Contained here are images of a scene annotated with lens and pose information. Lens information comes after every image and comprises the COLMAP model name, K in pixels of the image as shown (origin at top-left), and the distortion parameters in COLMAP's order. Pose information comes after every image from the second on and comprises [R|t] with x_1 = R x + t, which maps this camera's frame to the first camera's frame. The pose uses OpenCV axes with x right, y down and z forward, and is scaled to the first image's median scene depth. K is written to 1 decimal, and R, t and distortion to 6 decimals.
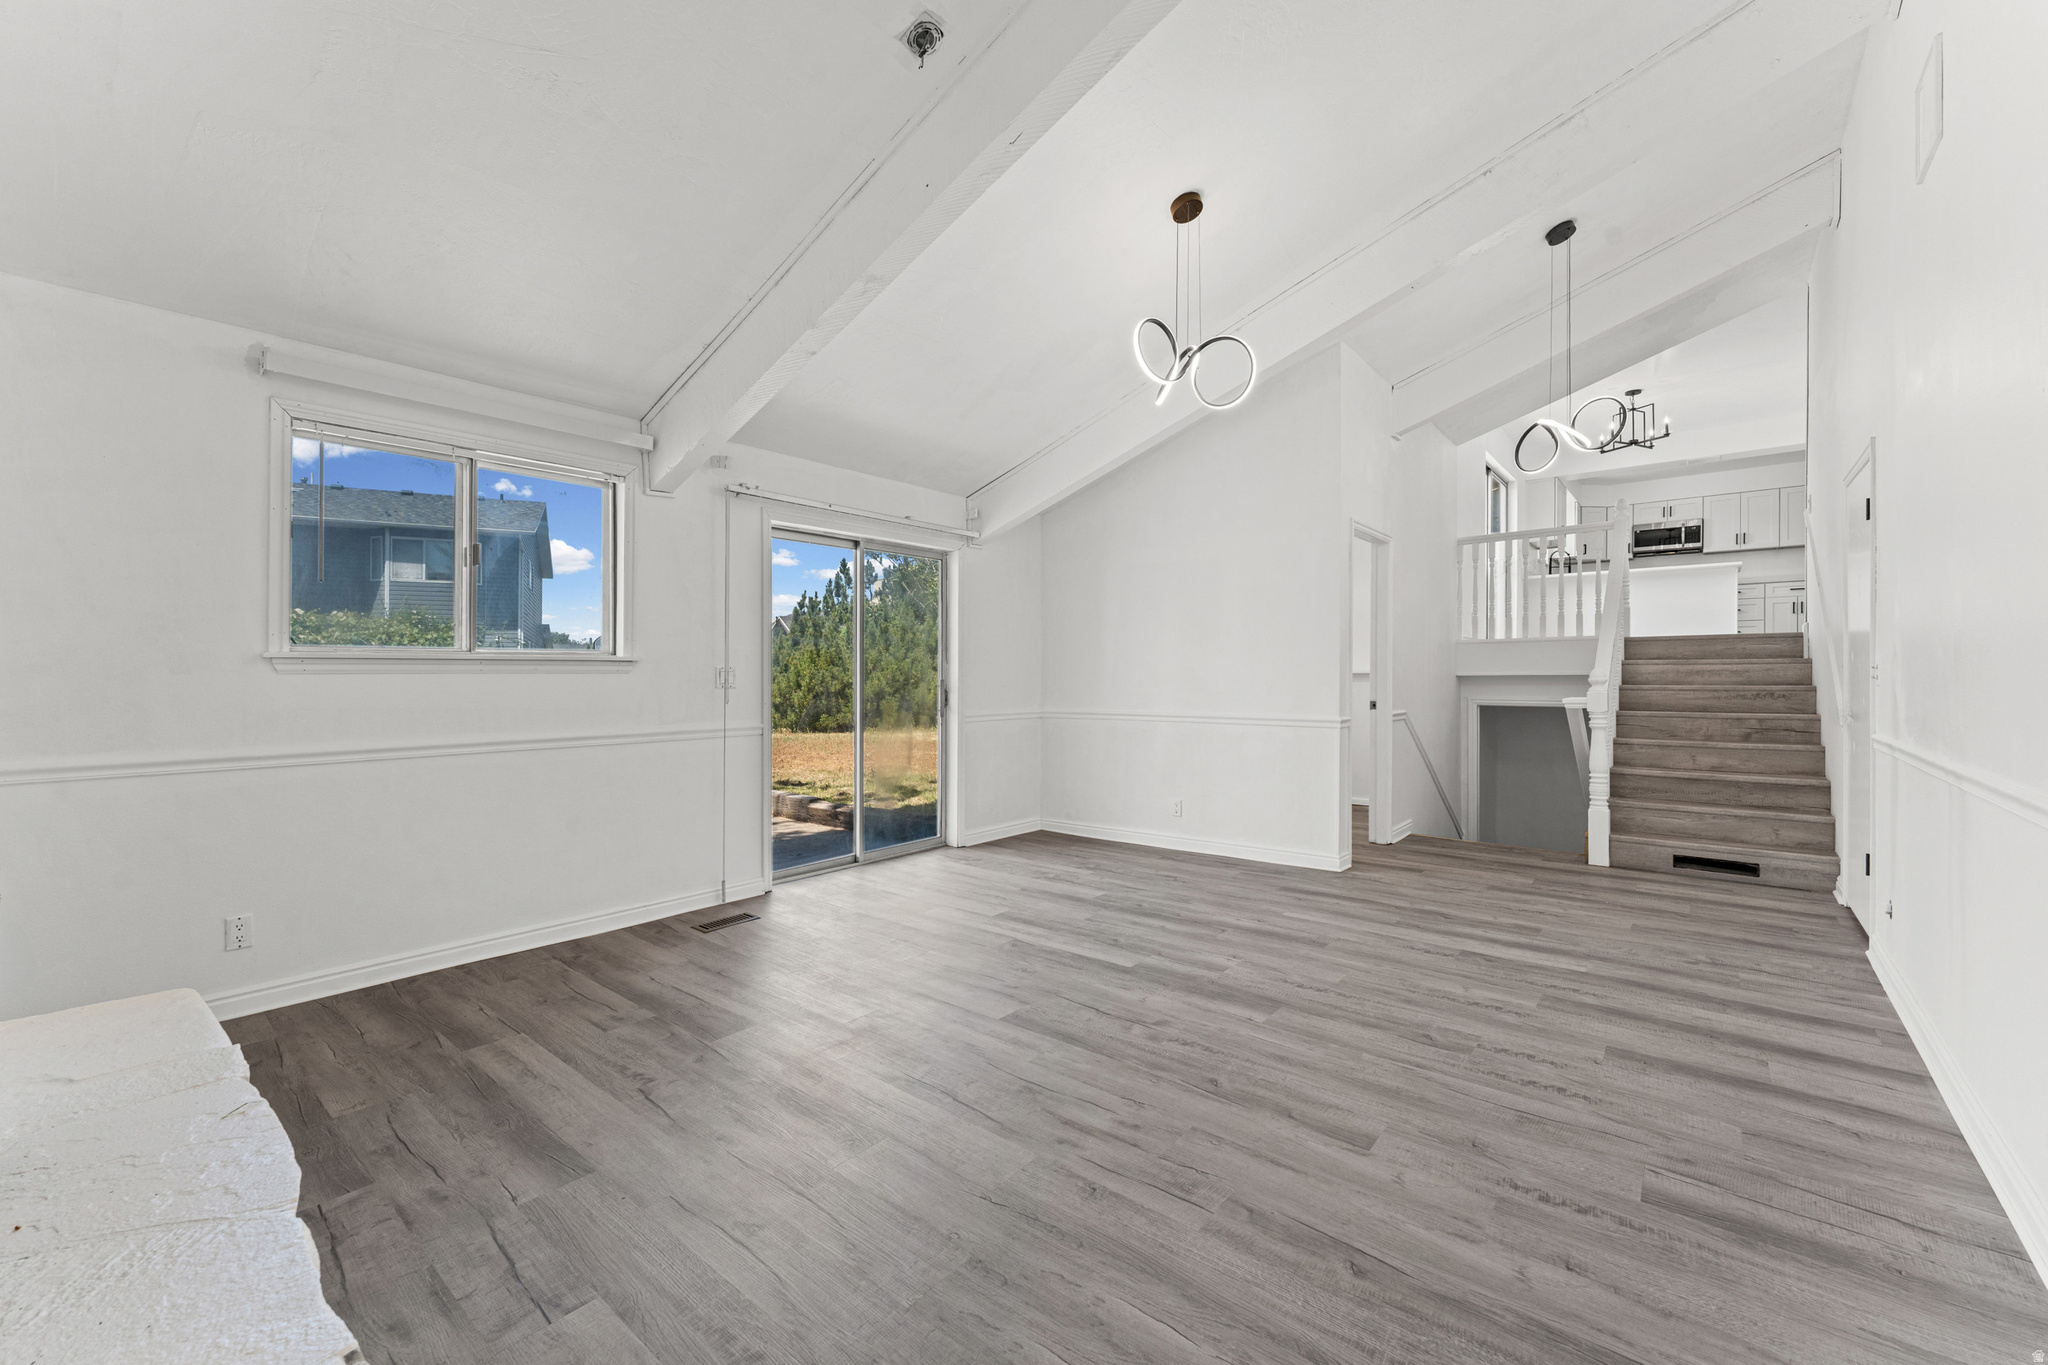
lens RADIAL K [[819.1, 0, 1021.1], [0, 819.1, 680.4], [0, 0, 1]] dist [-0.000435, 0.000675]
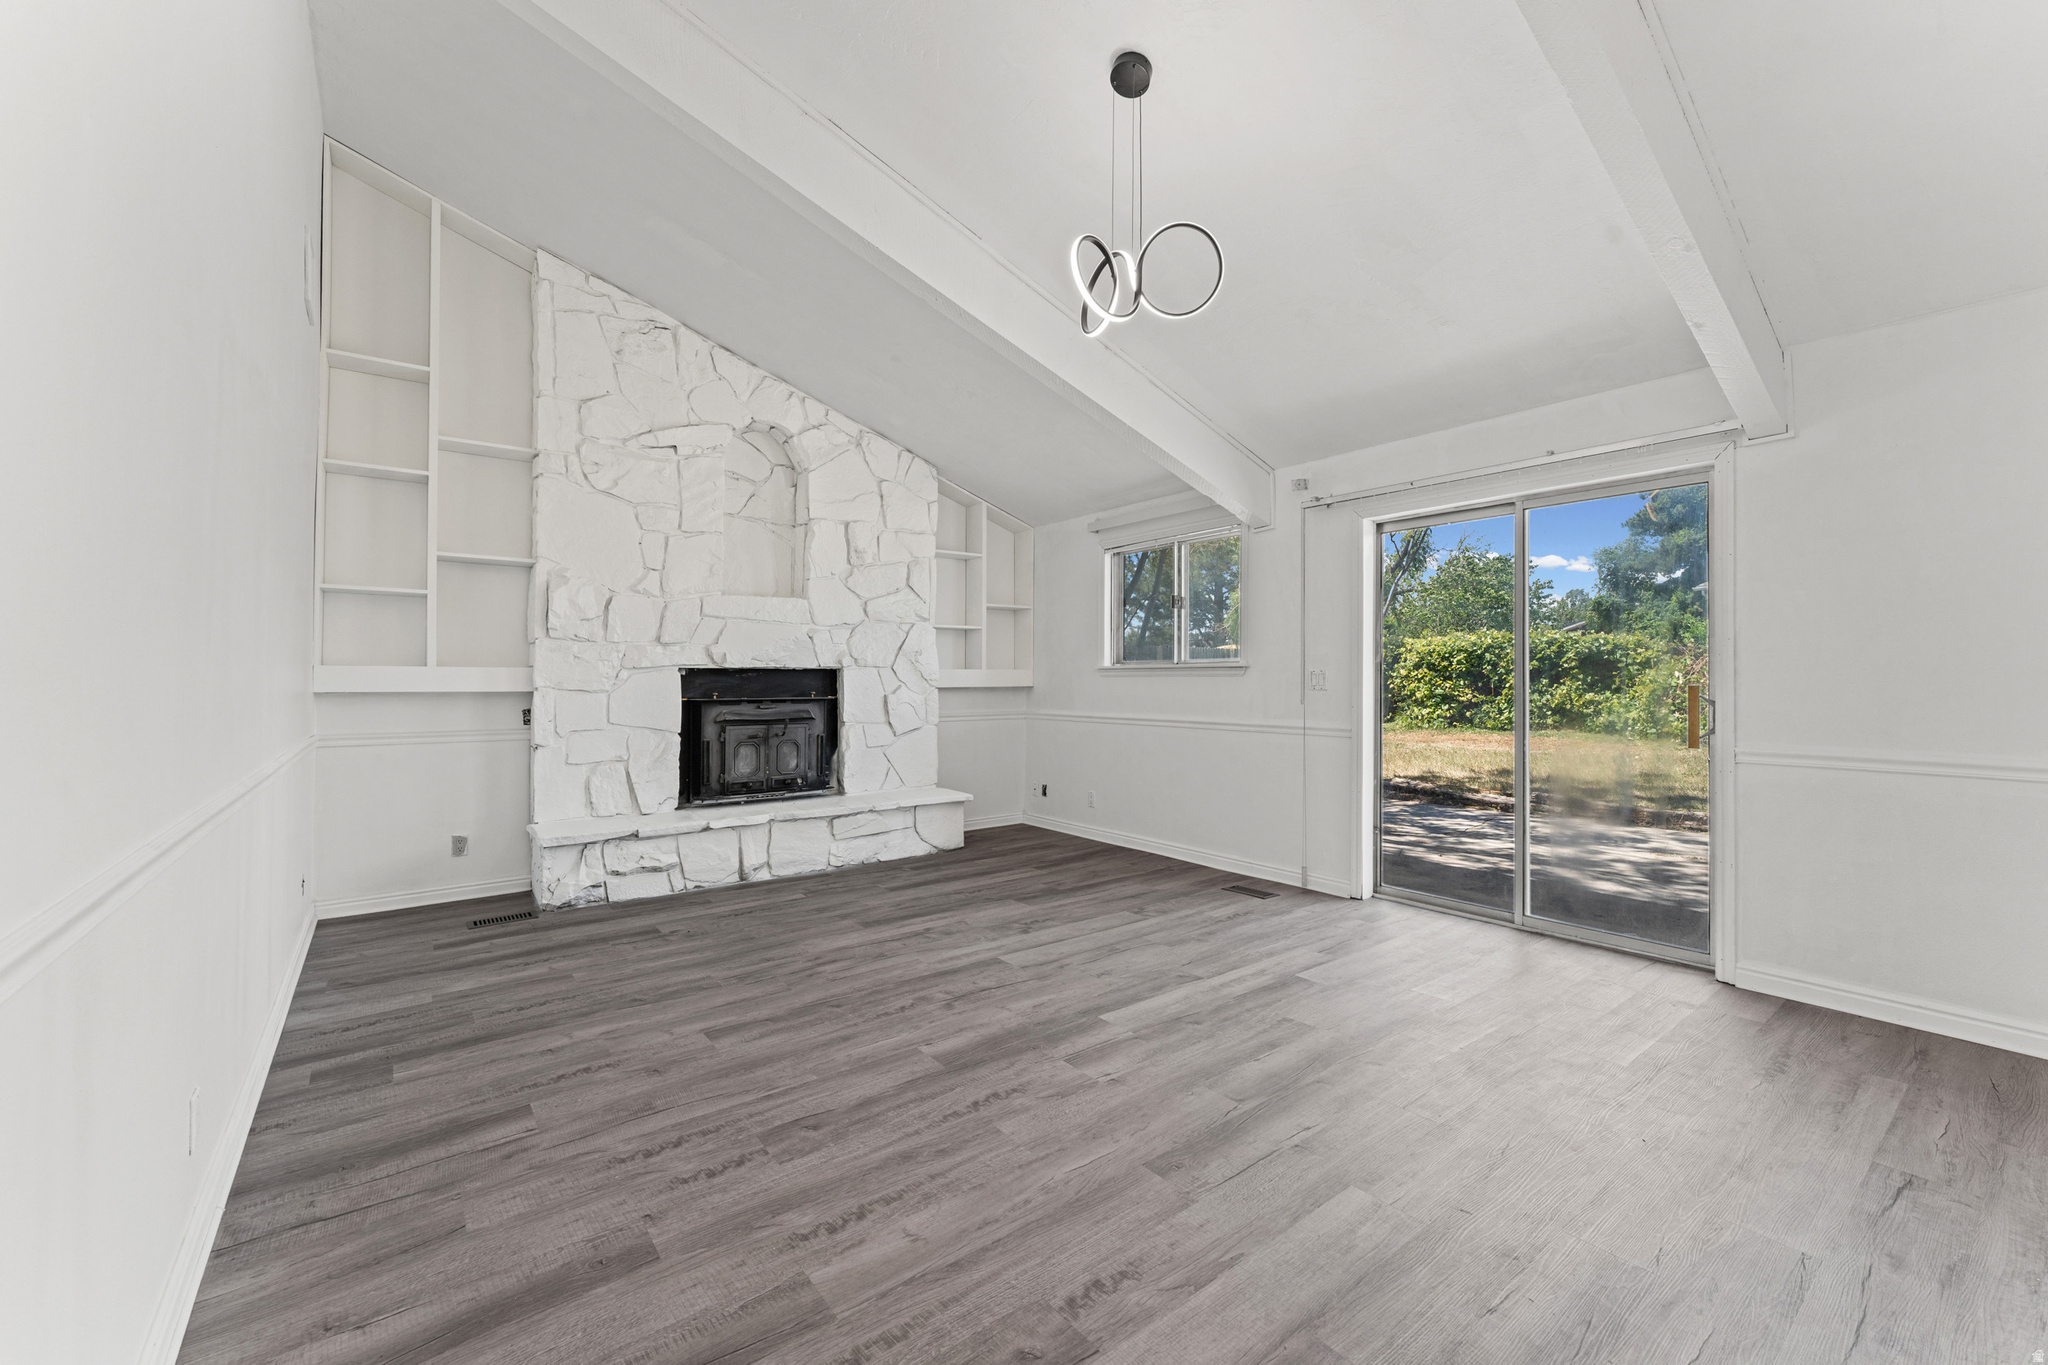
lens RADIAL K [[819.1, 0, 1013.3], [0, 819.1, 672.9], [0, 0, 1]] dist [-0.000435, 0.000675]
pose [[-0.220893, -0.000668, -0.975298, 1.299550], [-0.002806, 0.999996, -0.000050, -0.020512], [0.975294, 0.002726, -0.220894, 1.428106]]
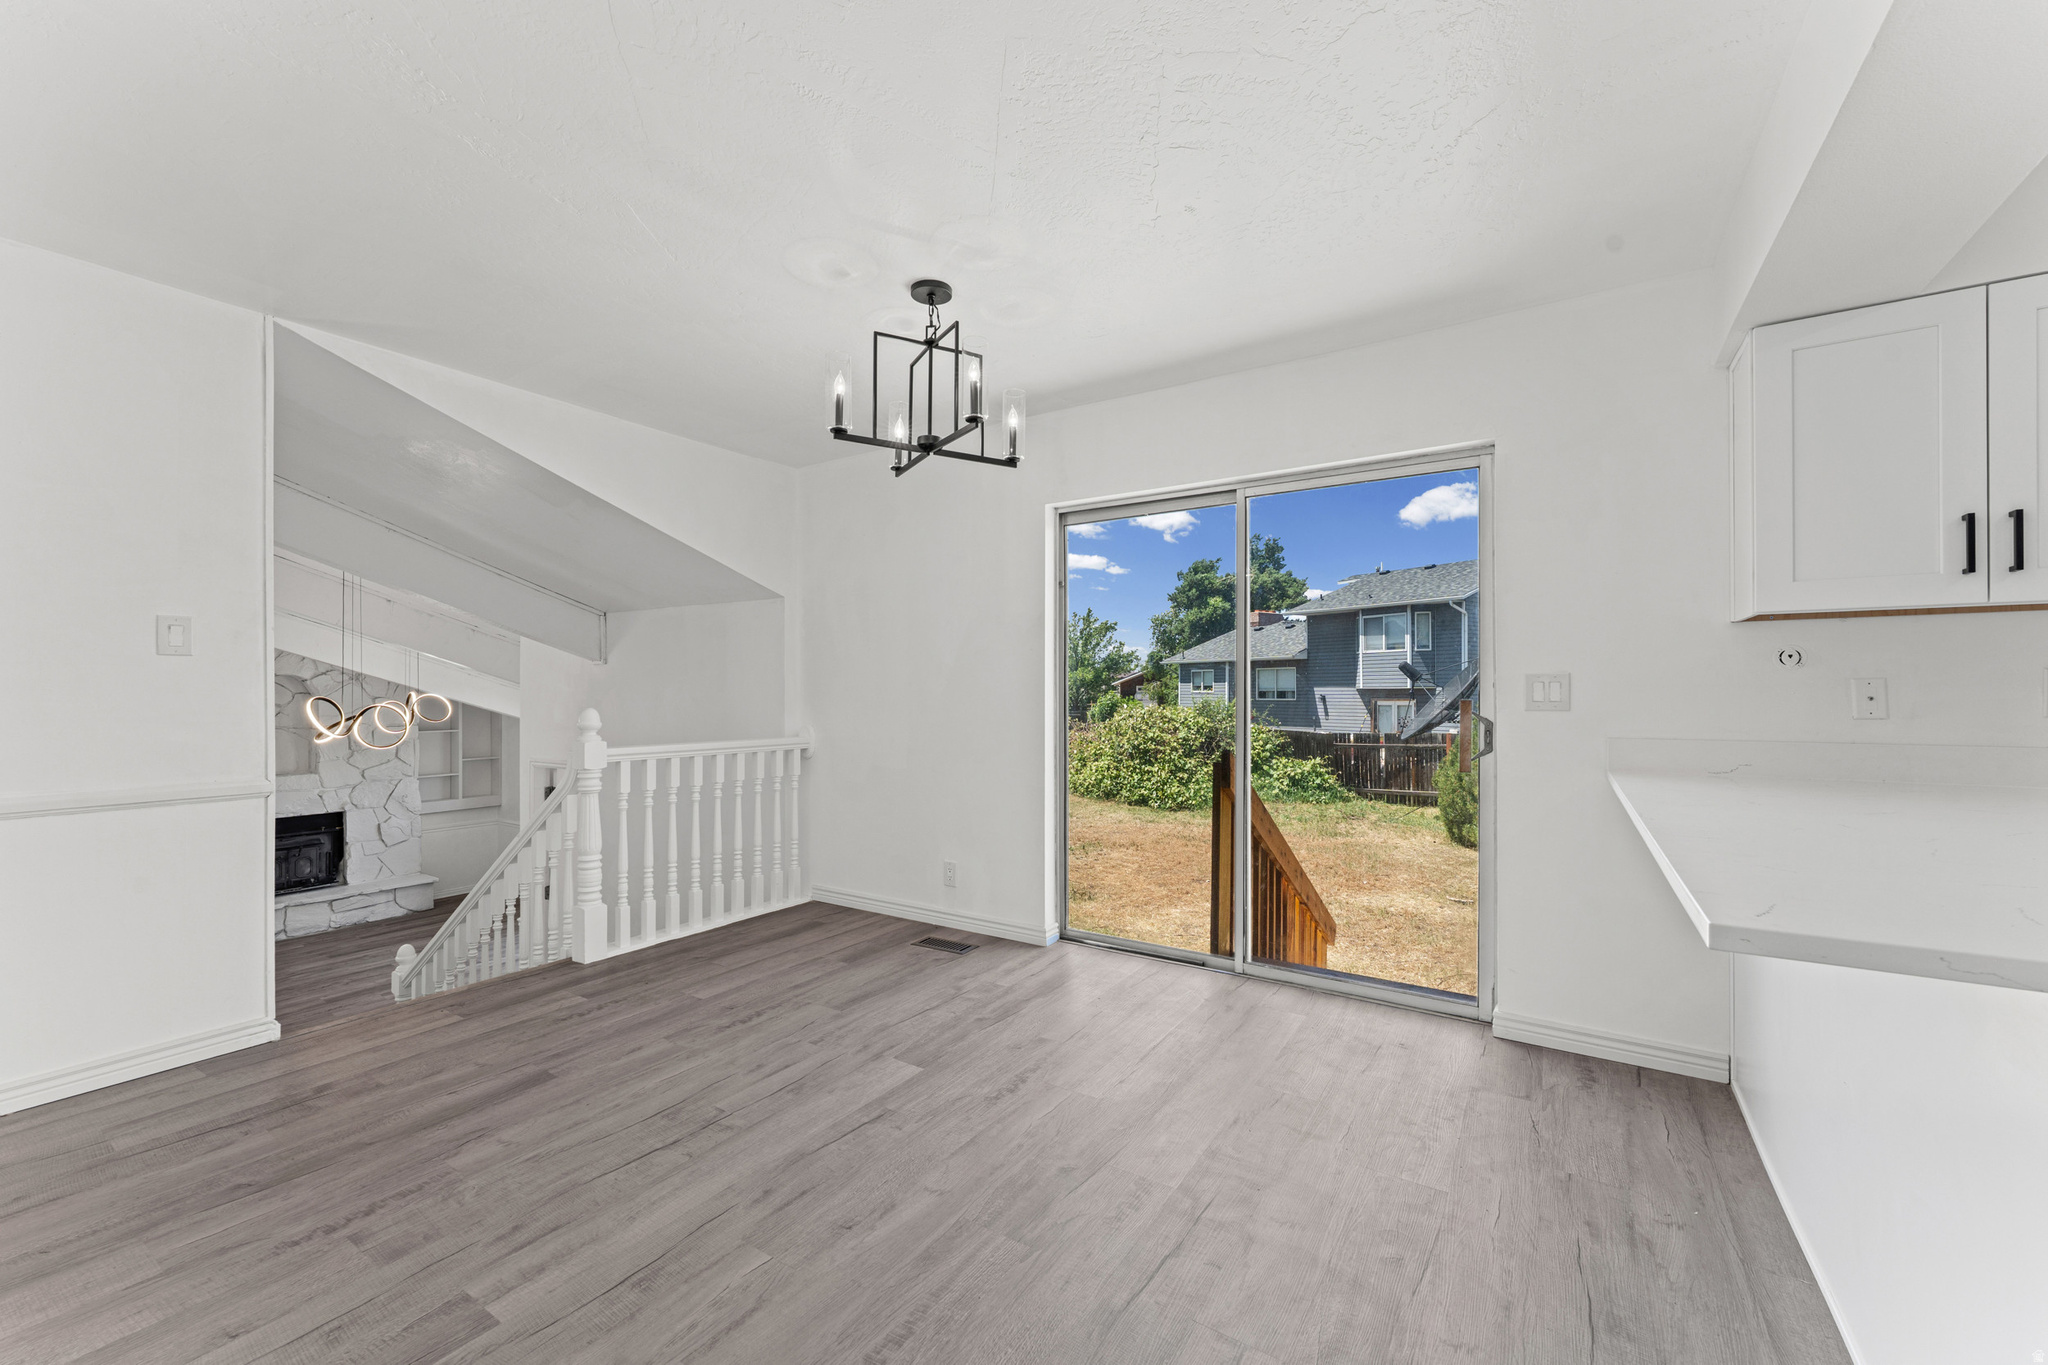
lens RADIAL K [[819.1, 0, 1027.1], [0, 819.1, 695.5], [0, 0, 1]] dist [-0.000435, 0.000675]
pose [[0.109946, 0.012026, -0.993865, 3.238568], [0.002859, 0.999919, 0.012416, -0.571987], [0.993933, -0.004207, 0.109902, 3.107098]]
